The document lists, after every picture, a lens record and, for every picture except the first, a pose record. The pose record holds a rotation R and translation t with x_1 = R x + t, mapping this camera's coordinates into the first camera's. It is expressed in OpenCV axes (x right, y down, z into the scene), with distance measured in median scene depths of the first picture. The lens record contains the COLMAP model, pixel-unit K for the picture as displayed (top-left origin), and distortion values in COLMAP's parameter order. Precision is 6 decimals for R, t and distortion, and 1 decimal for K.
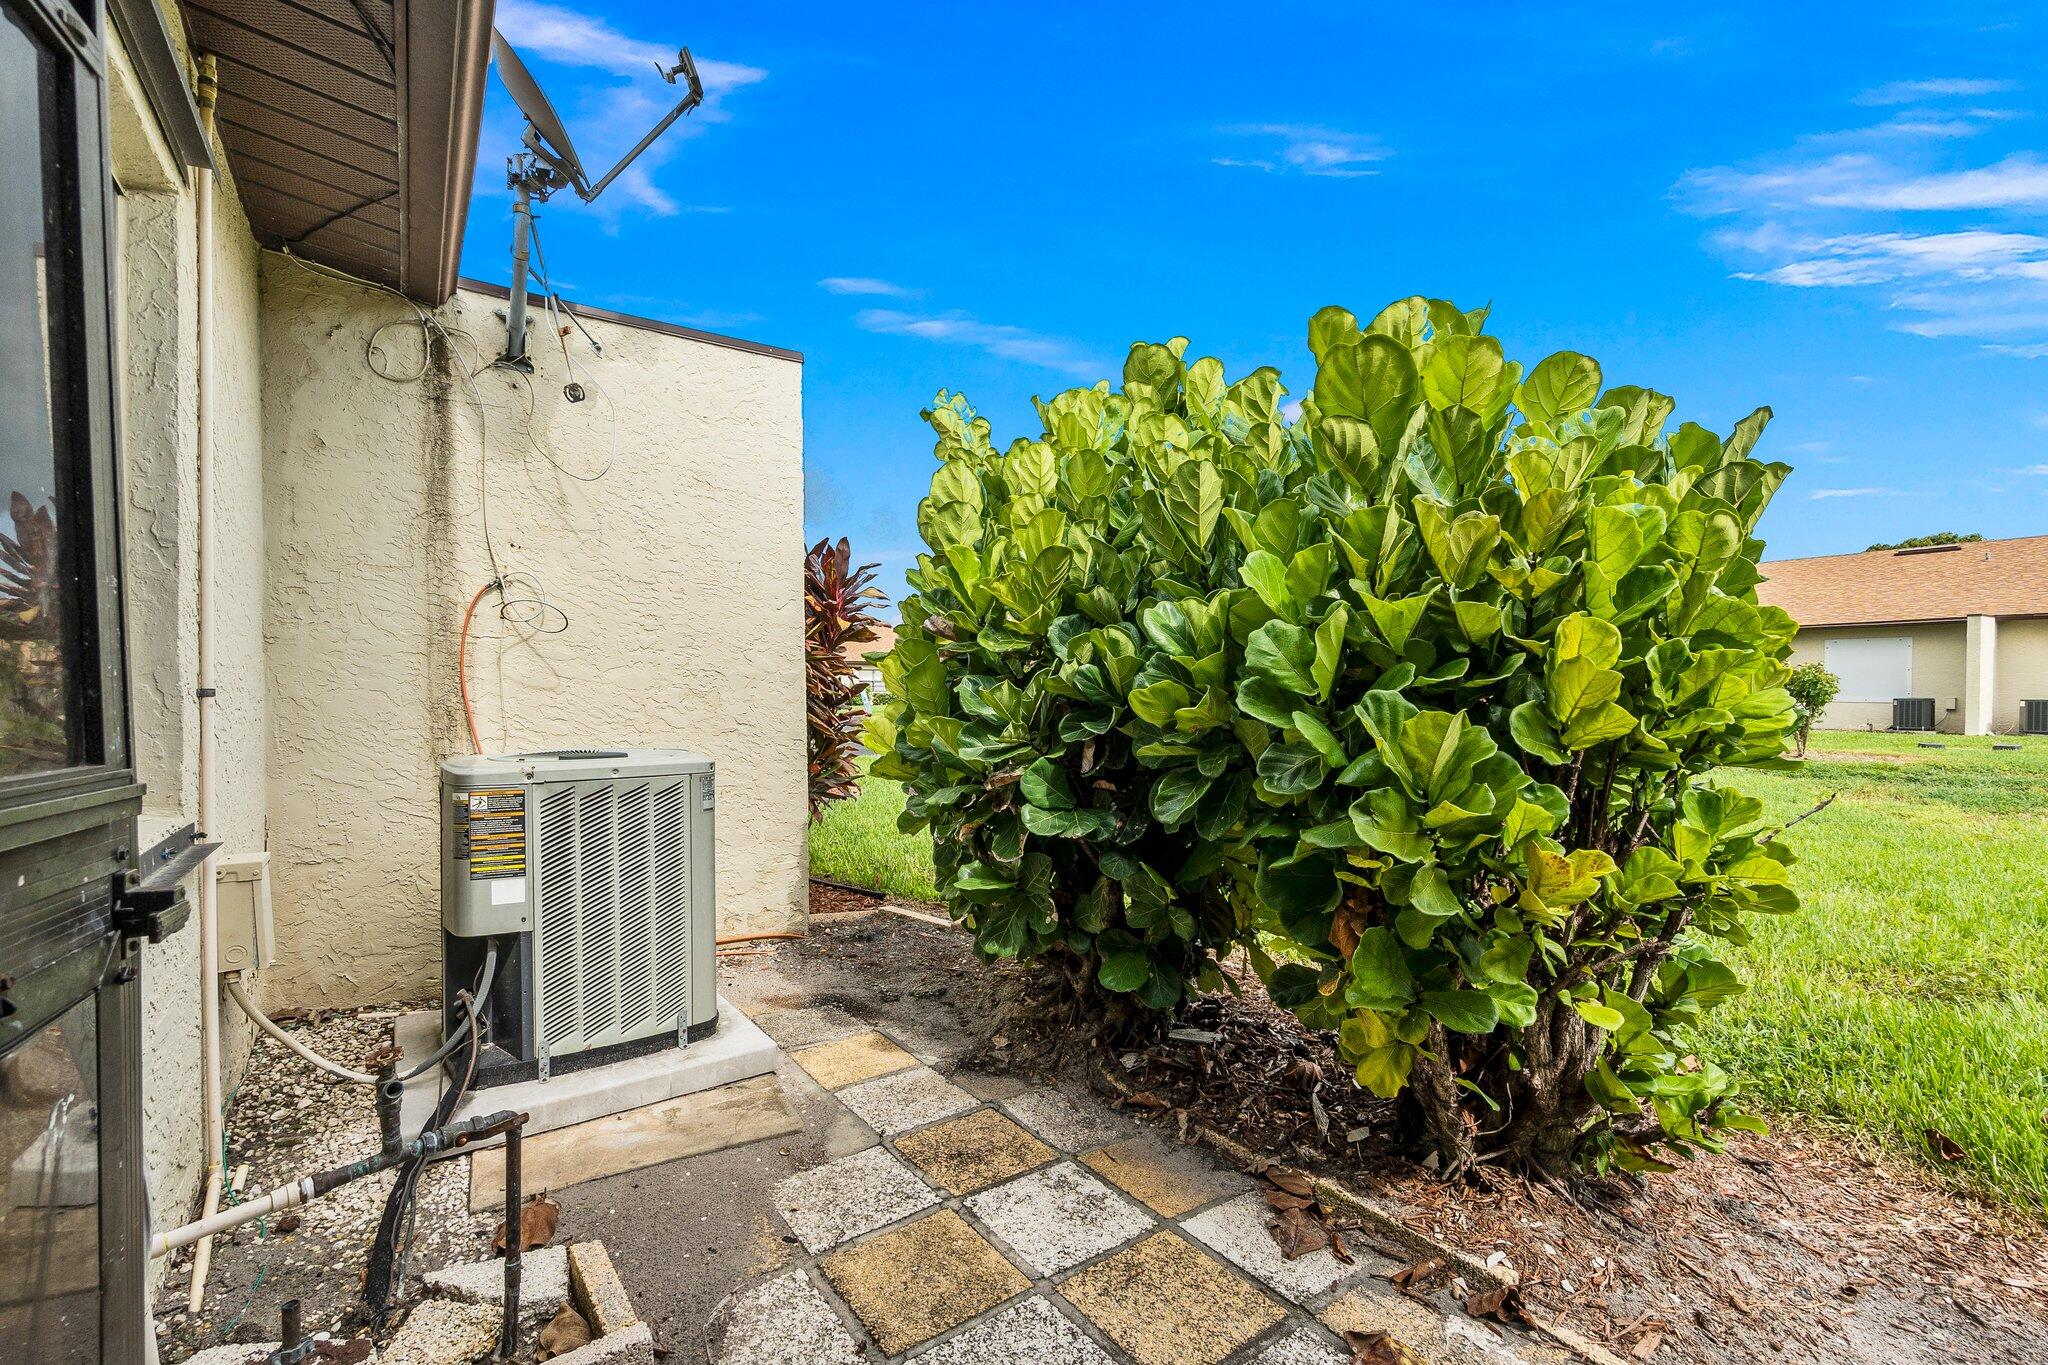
lens RADIAL K [[882.4, 0, 1008.4], [0, 882.4, 673.6], [0, 0, 1]] dist [-0.002356, 0.000248]
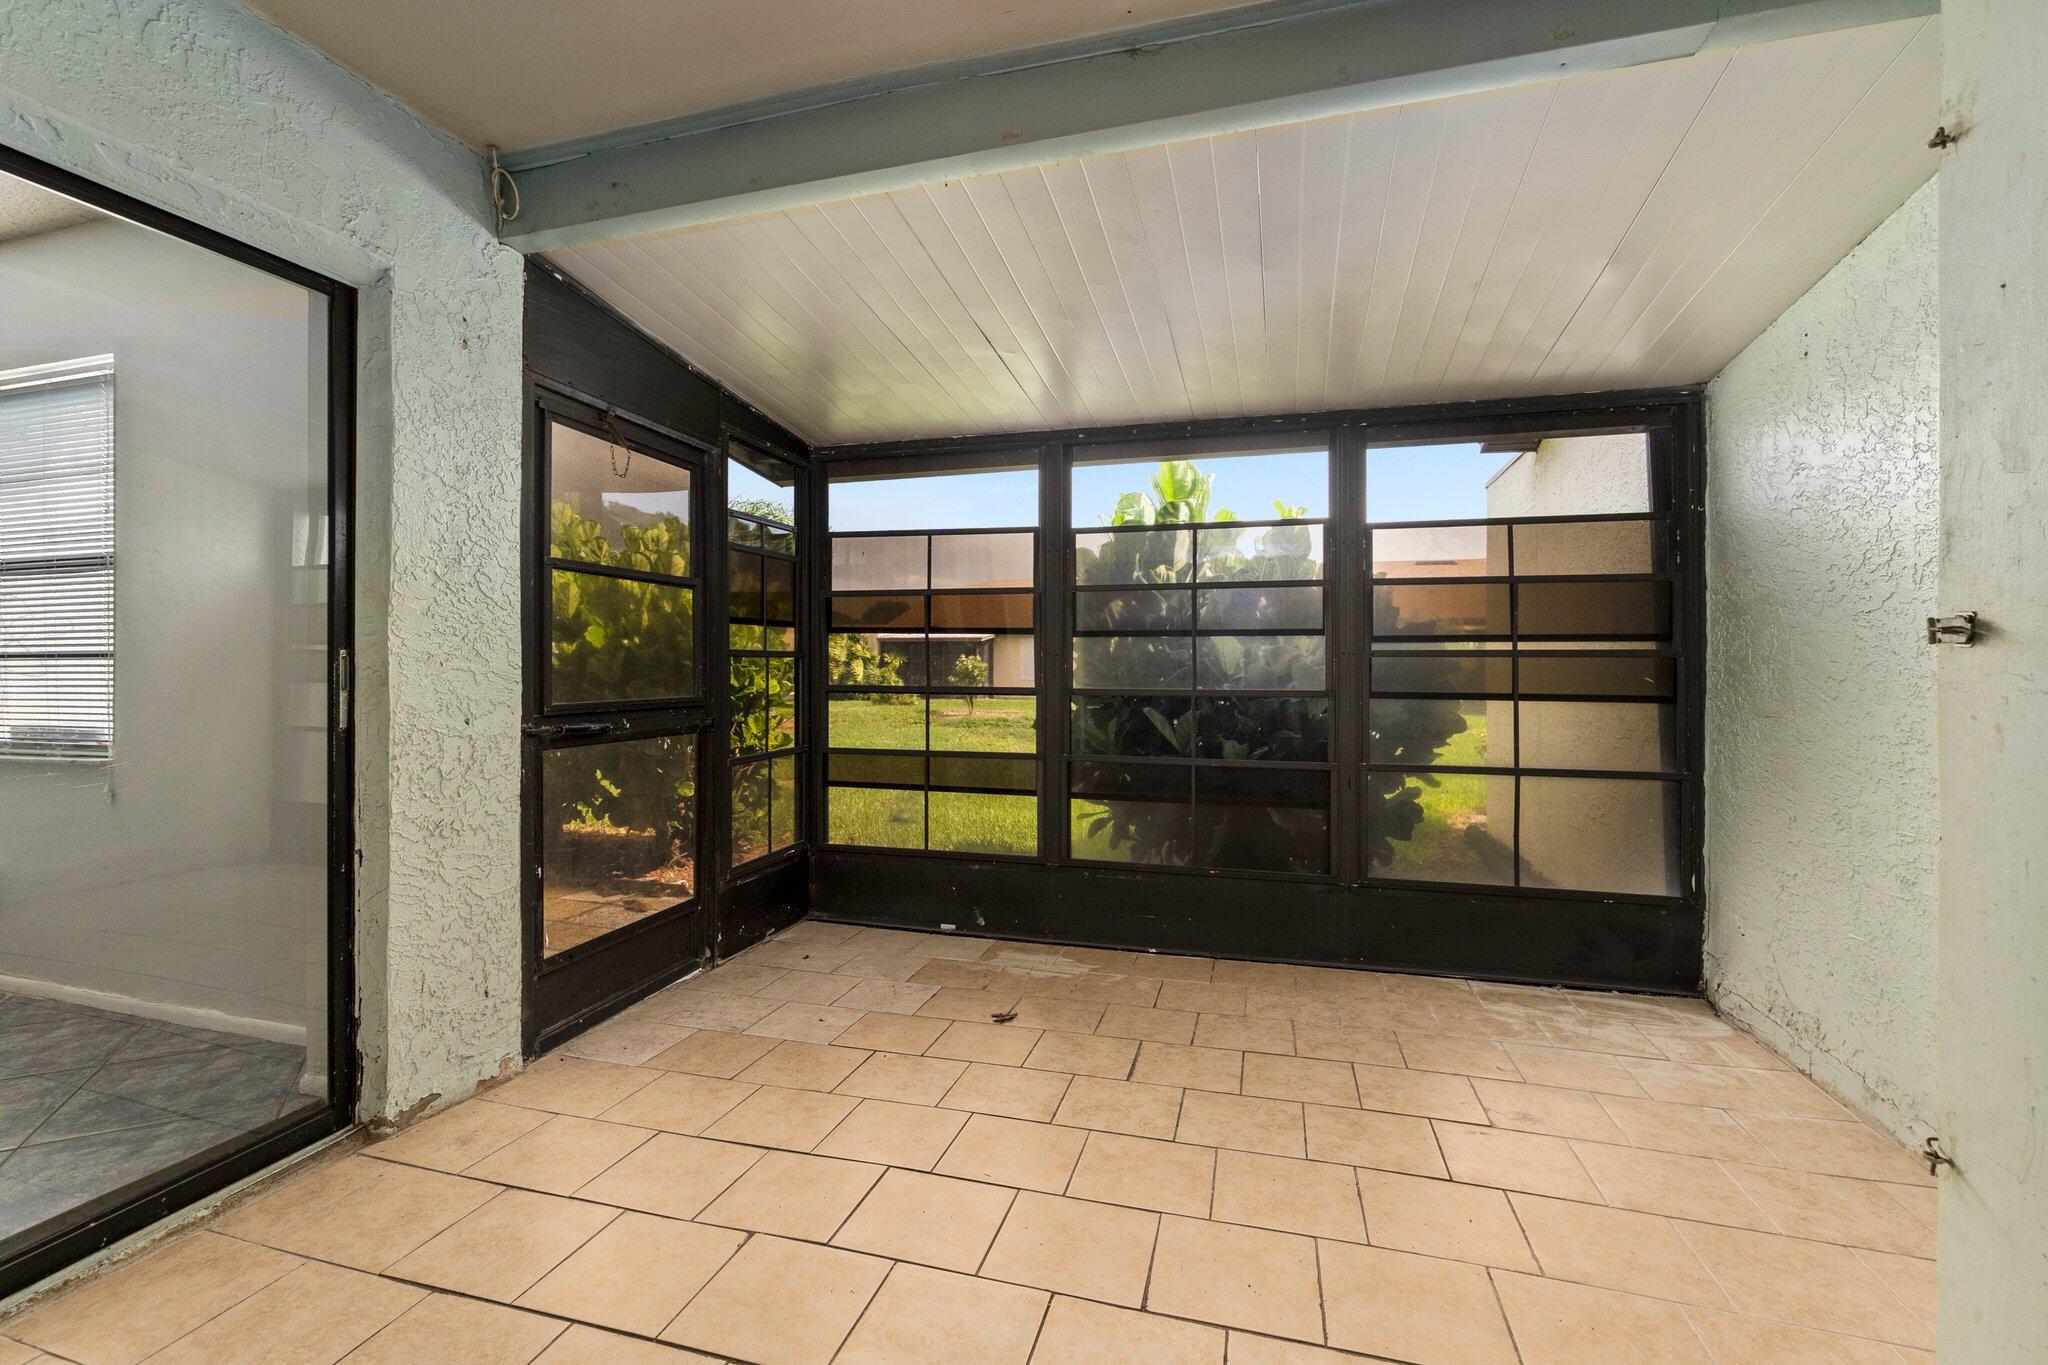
lens RADIAL K [[882.4, 0, 1008.4], [0, 882.4, 673.6], [0, 0, 1]] dist [-0.002356, 0.000248]
pose [[0.770883, 0.005067, 0.636957, -0.402517], [-0.005099, 0.999985, -0.001784, -0.000061], [-0.636957, -0.001872, 0.770897, -1.678716]]
